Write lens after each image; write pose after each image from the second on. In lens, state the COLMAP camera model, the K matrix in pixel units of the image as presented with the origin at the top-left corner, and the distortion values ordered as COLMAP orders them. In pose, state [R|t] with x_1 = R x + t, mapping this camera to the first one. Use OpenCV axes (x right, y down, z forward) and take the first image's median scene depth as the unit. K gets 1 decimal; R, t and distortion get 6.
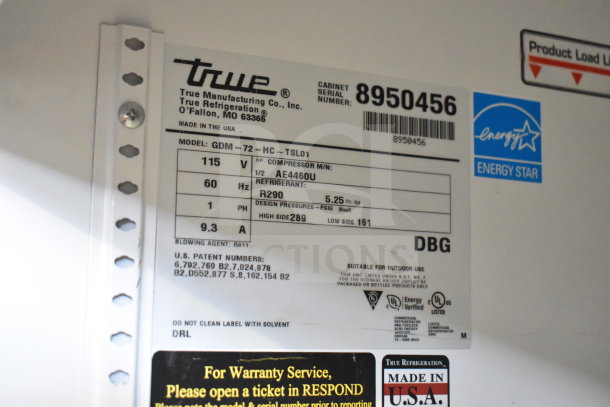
lens RADIAL K [[958.0, 0, 305.3], [0, 958.0, 203.7], [0, 0, 1]] dist [-0.101775, 0.000000]
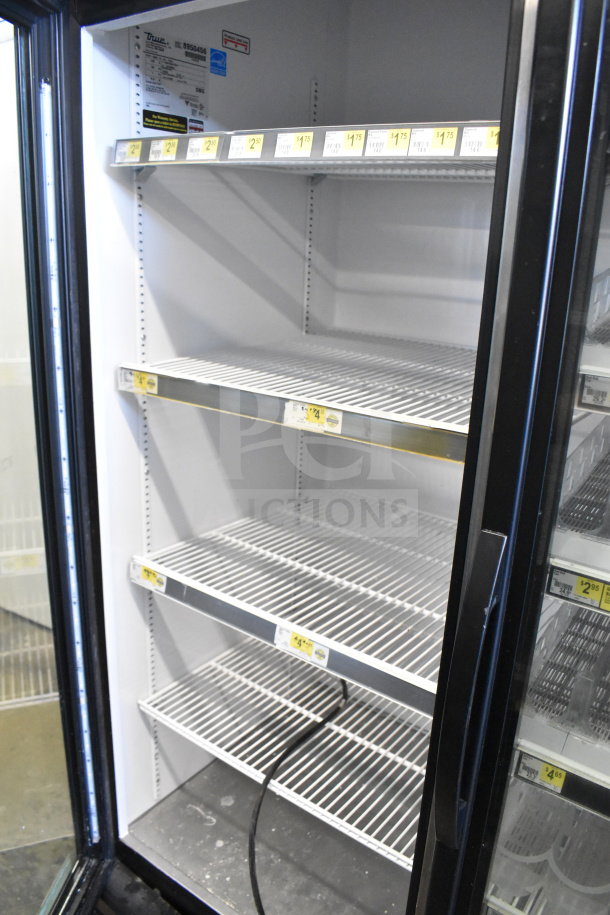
lens RADIAL K [[731.4, 0, 308.0], [0, 731.4, 462.4], [0, 0, 1]] dist [-0.042370, 0.002464]
pose [[0.902618, -0.104860, 0.417475, -0.888546], [-0.090084, 0.902378, 0.421425, 0.133645], [-0.420911, -0.417994, 0.805056, -2.273561]]
